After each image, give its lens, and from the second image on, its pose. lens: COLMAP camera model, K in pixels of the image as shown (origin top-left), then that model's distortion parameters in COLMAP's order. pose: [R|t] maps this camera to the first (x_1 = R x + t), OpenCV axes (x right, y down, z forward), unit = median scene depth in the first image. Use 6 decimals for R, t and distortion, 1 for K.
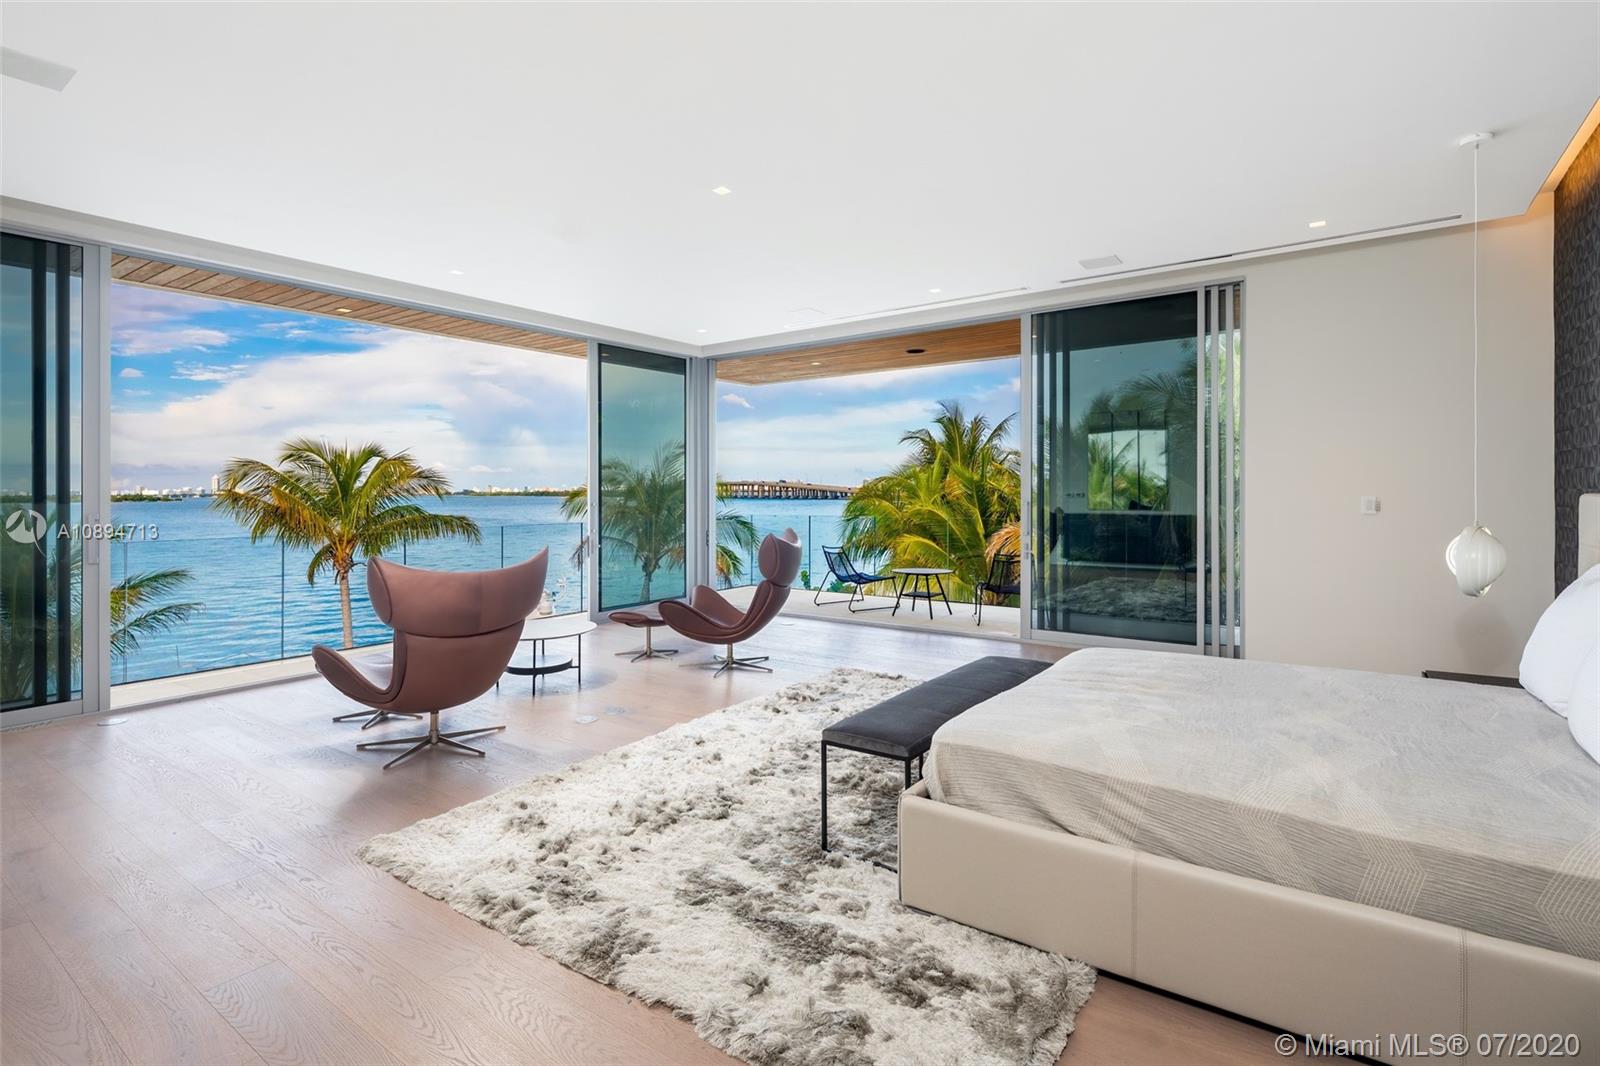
lens RADIAL K [[793.0, 0, 811.9], [0, 793.0, 491.4], [0, 0, 1]] dist [-0.005473, 0.000064]
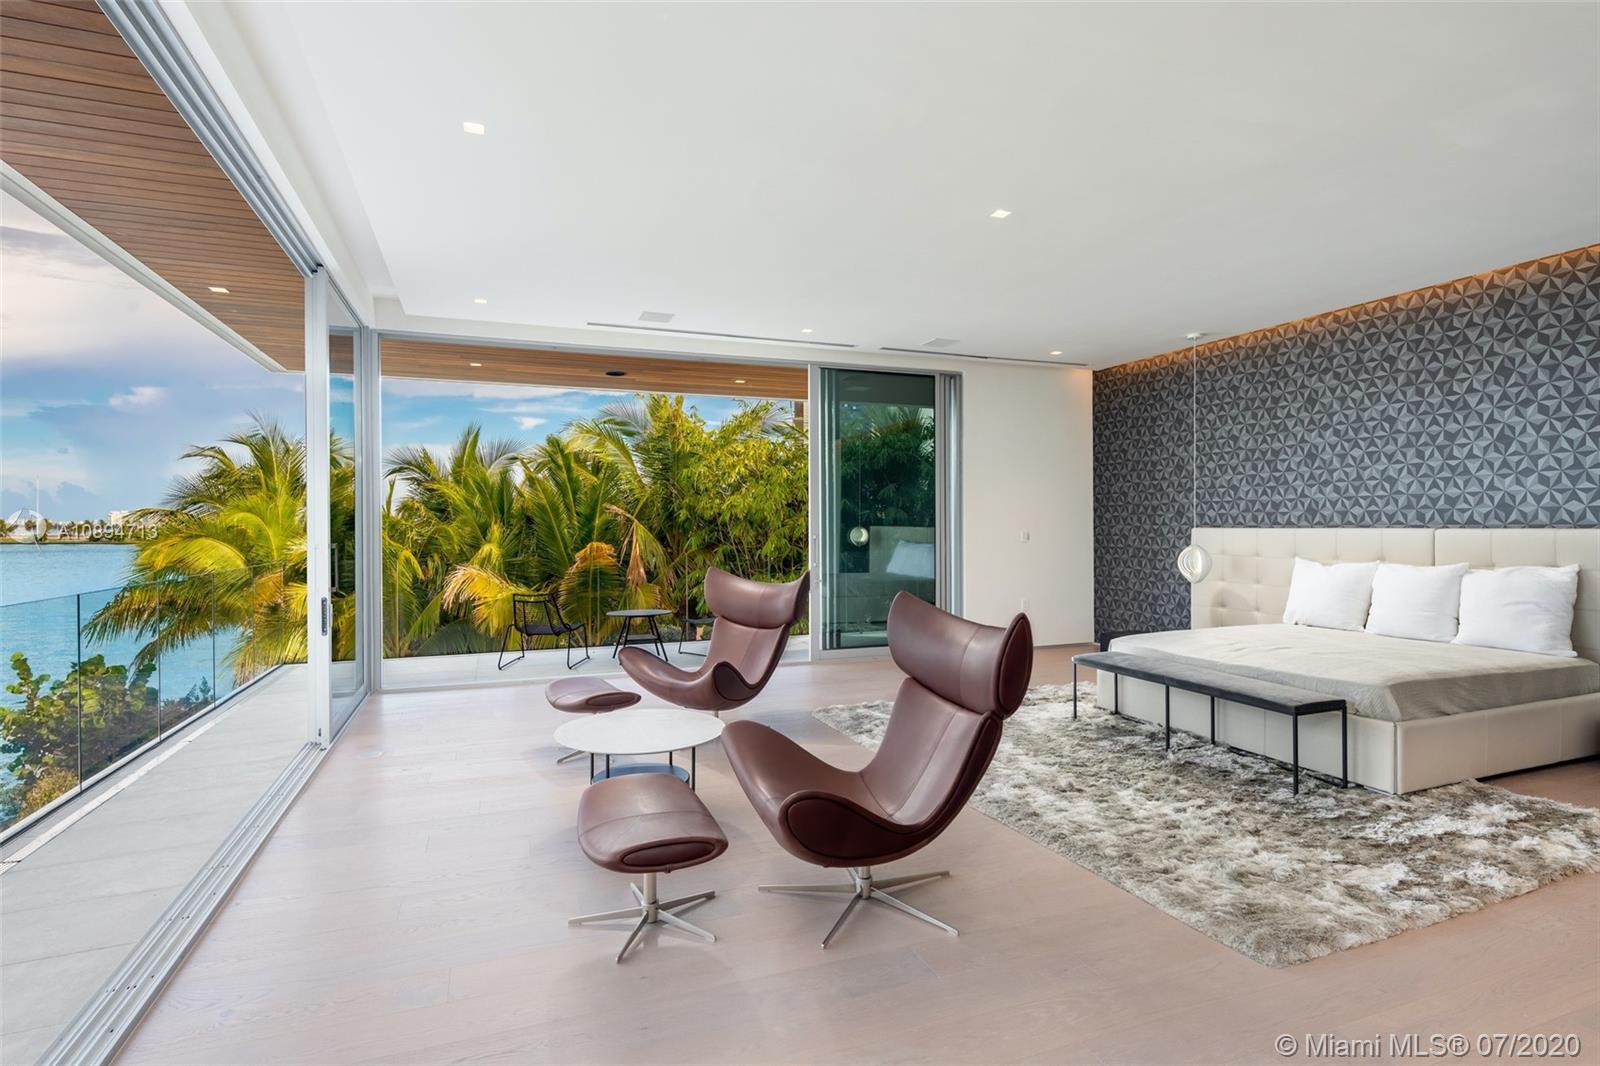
lens RADIAL K [[793.0, 0, 796.4], [0, 793.0, 526.1], [0, 0, 1]] dist [-0.005473, 0.000064]
pose [[0.558065, 0.002980, 0.829792, -0.233947], [0.001872, 0.999986, -0.004851, 0.001467], [-0.829795, 0.004261, 0.558052, 0.146360]]
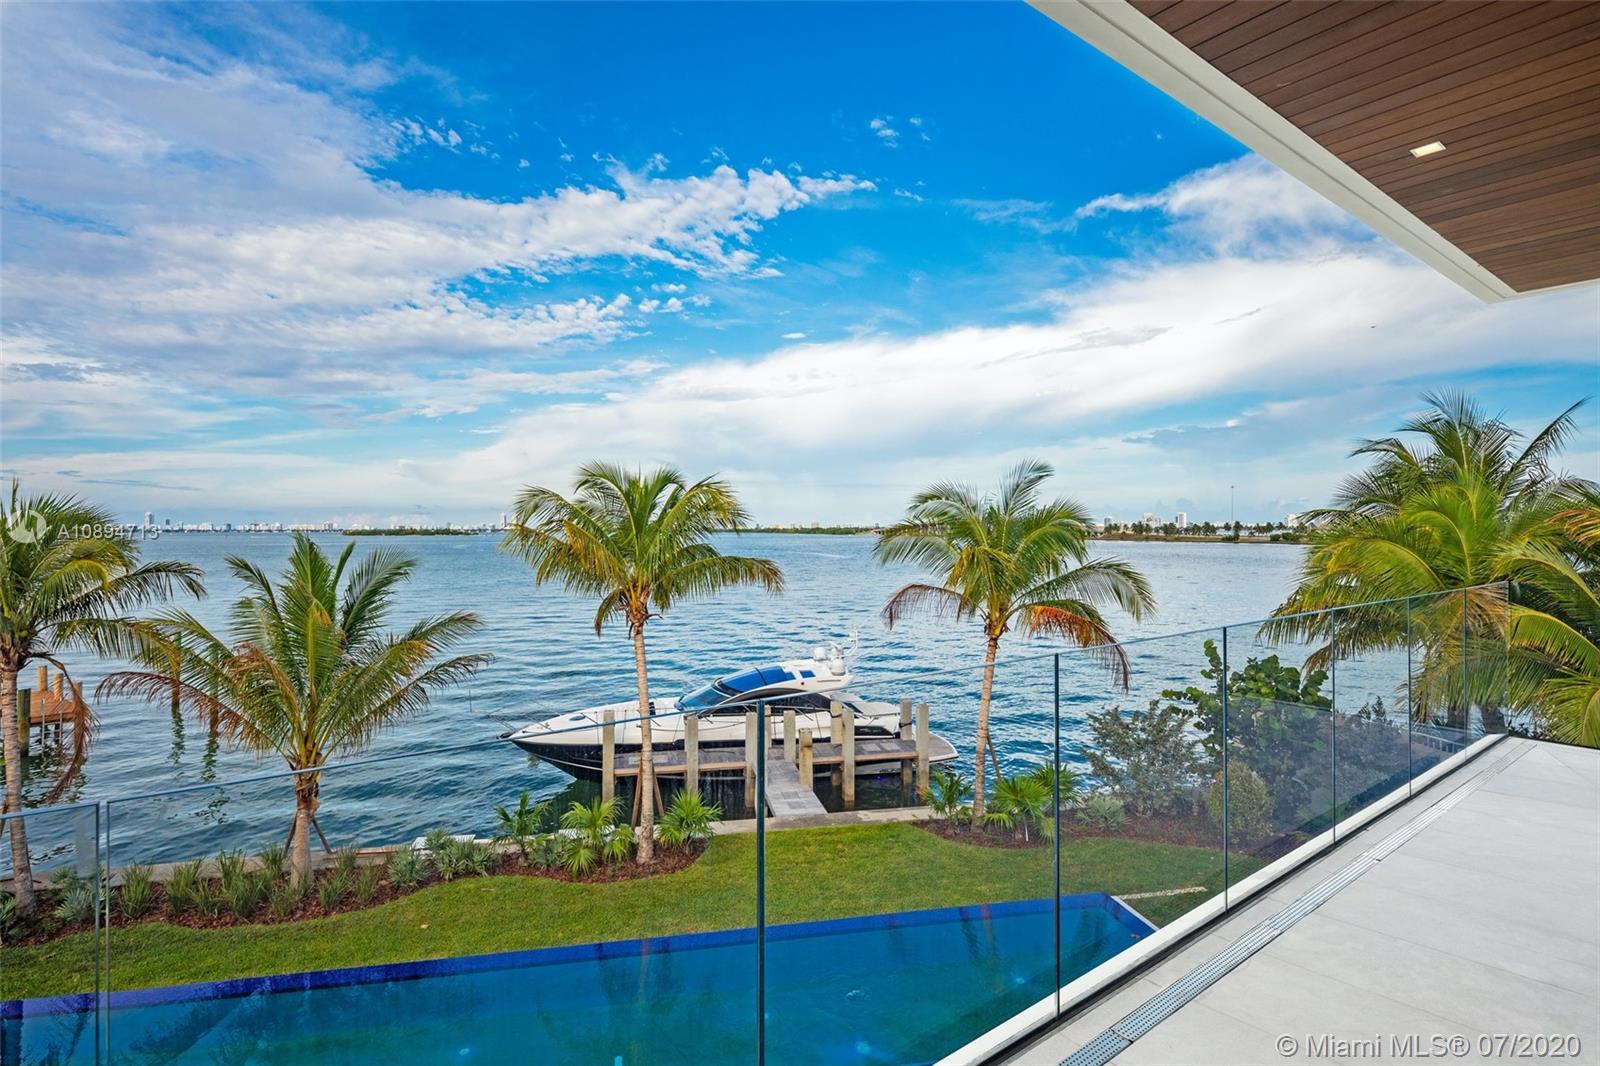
lens RADIAL K [[793.0, 0, 789.6], [0, 793.0, 523.5], [0, 0, 1]] dist [-0.005473, 0.000064]
pose [[0.955930, 0.004455, -0.293561, -0.200602], [-0.006628, 0.999958, -0.006405, 0.001063], [0.293520, 0.008068, 0.955919, 0.260429]]
